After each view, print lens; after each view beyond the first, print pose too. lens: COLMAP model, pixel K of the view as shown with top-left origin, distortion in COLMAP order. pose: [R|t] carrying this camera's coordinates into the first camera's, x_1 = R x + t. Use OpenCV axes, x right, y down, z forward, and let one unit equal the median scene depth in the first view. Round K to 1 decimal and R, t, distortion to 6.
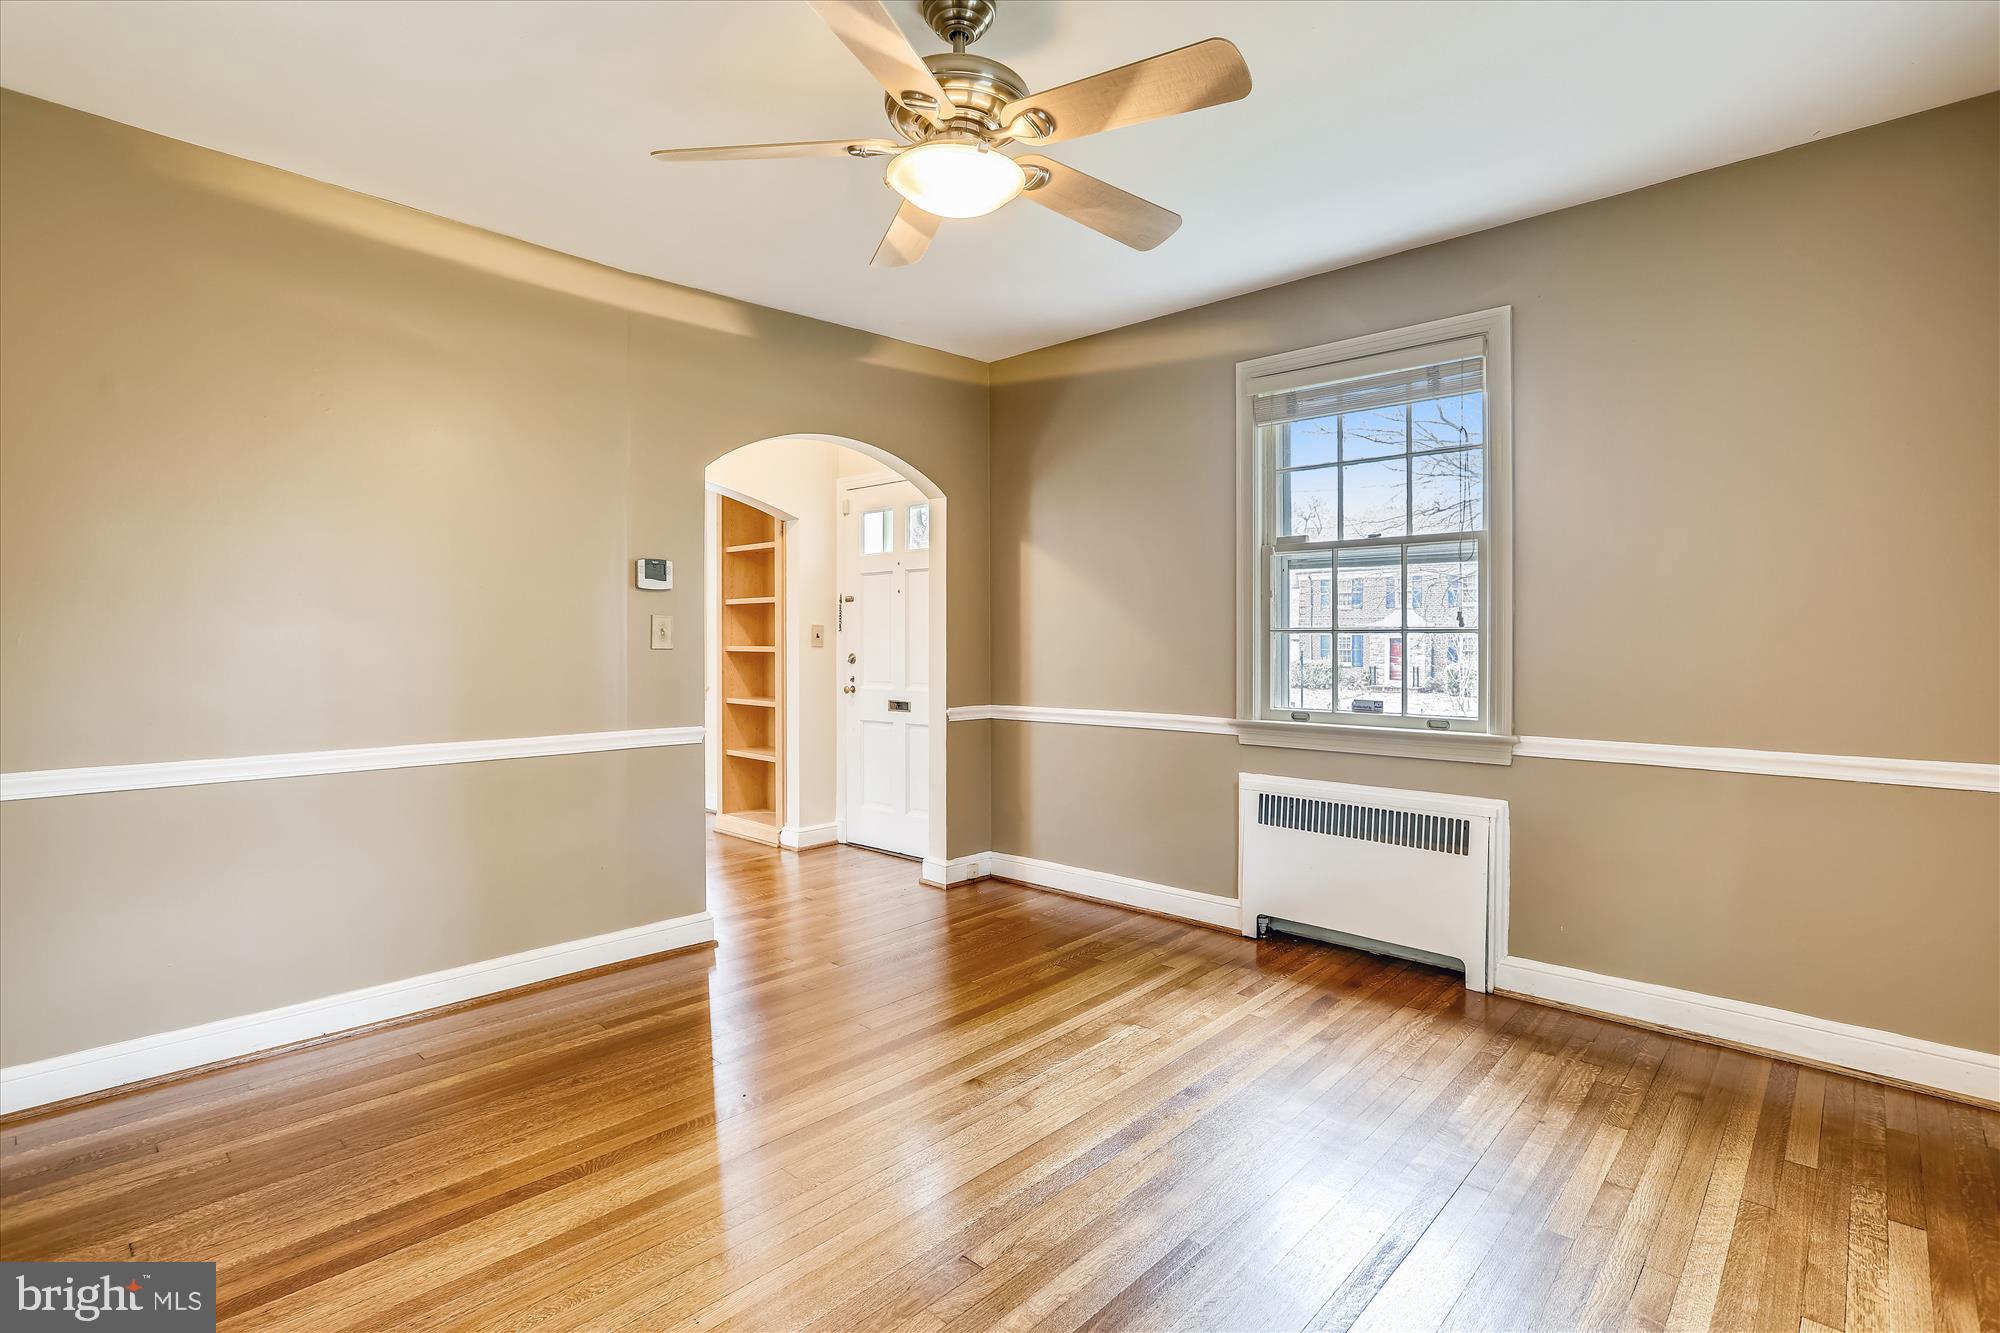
lens RADIAL K [[961.0, 0, 1007.6], [0, 961.0, 646.3], [0, 0, 1]] dist [-0.002769, 0.000837]
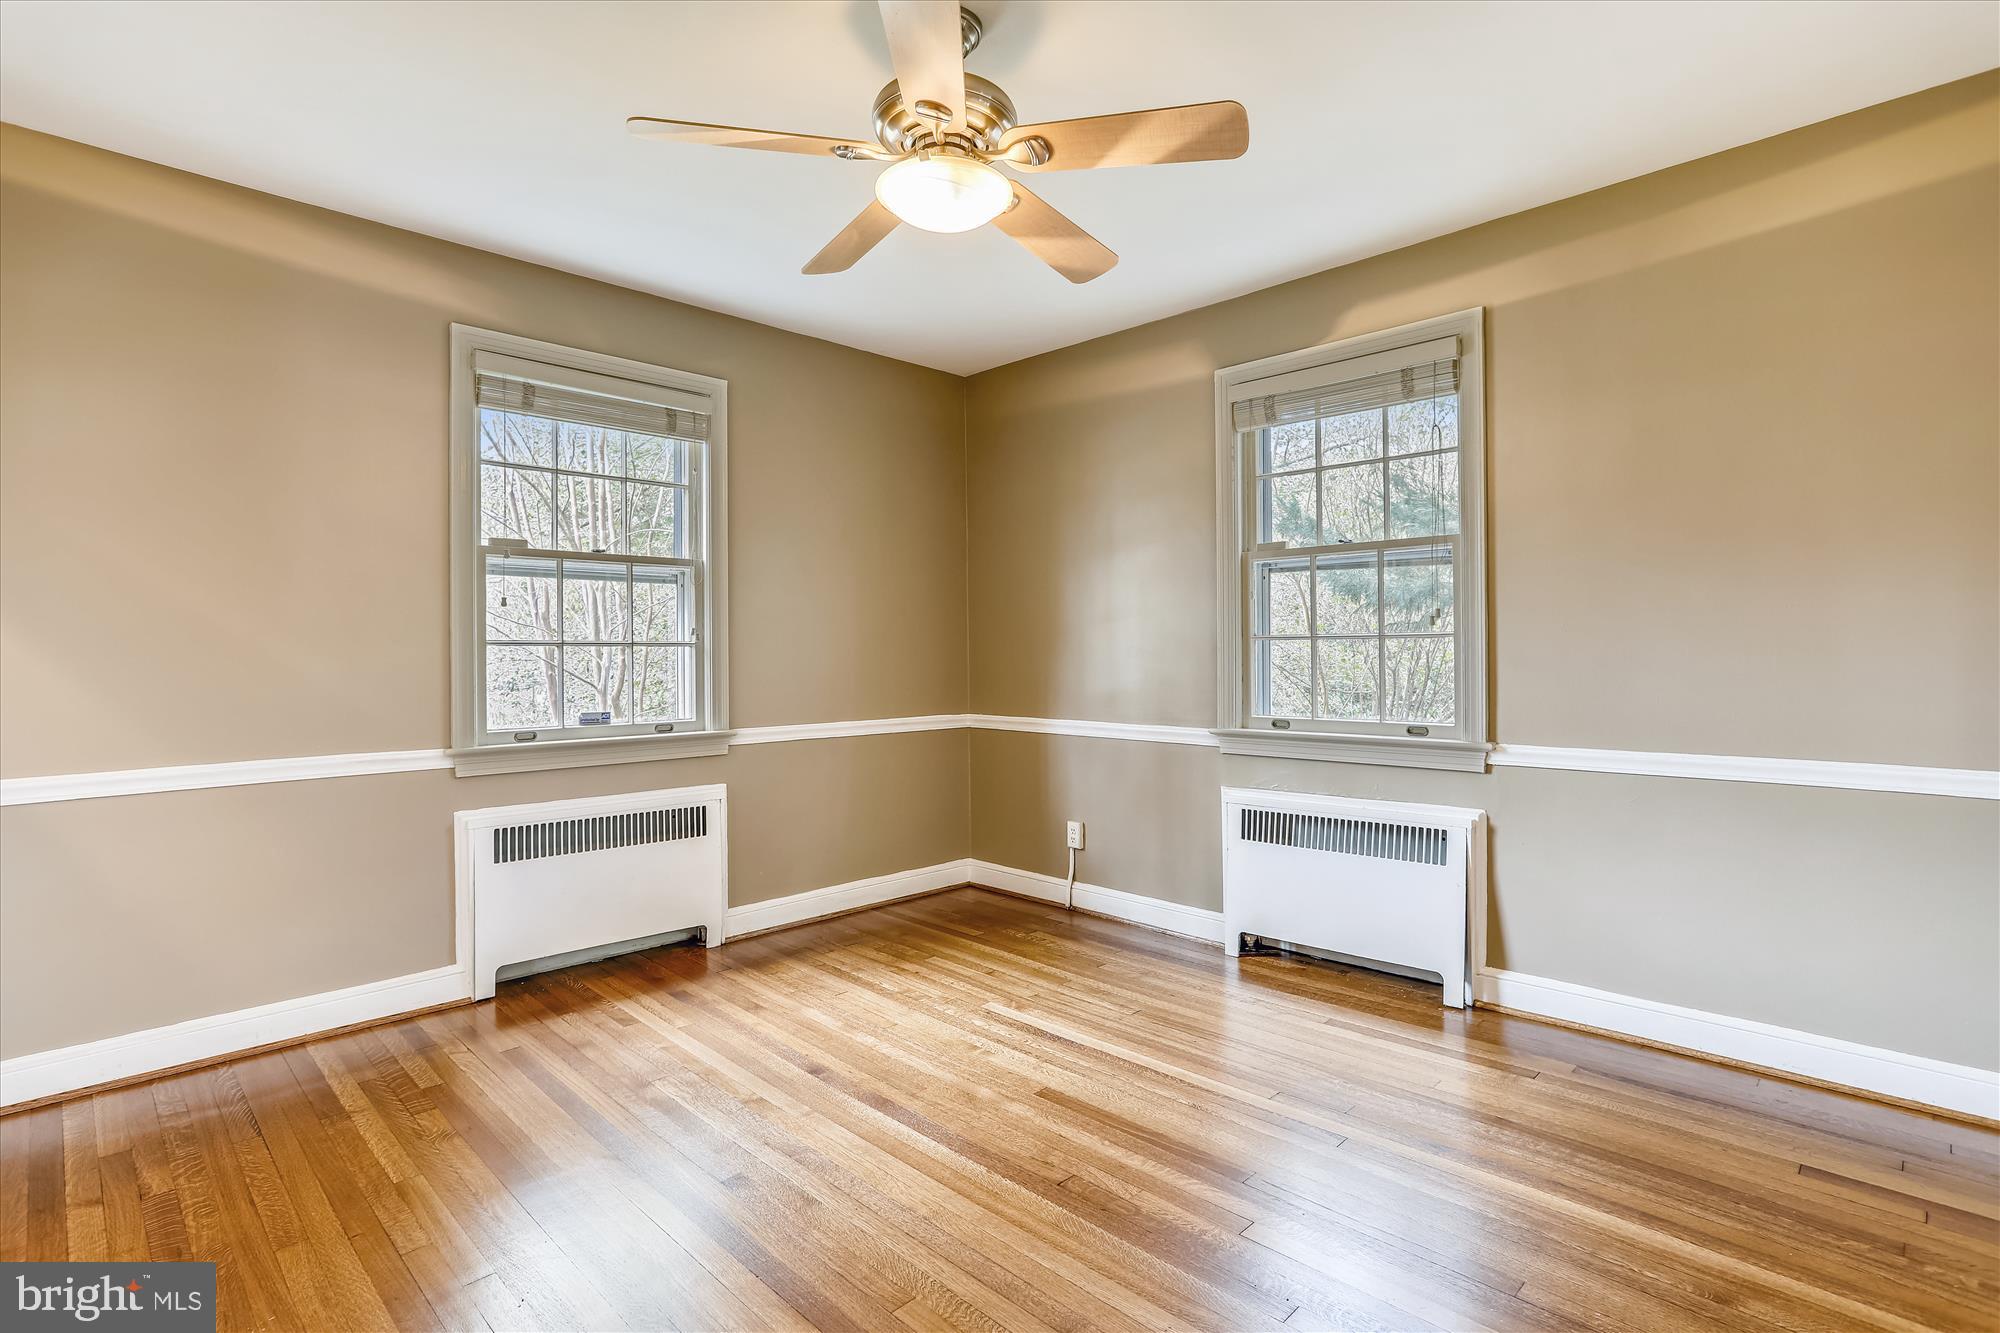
lens RADIAL K [[975.6, 0, 1003.4], [0, 975.6, 655.6], [0, 0, 1]] dist [-0.016881, 0.000312]
pose [[0.038756, -0.003619, 0.999242, -0.706058], [0.014635, 0.999888, 0.003053, -0.001031], [-0.999142, 0.014506, 0.038805, 0.590778]]
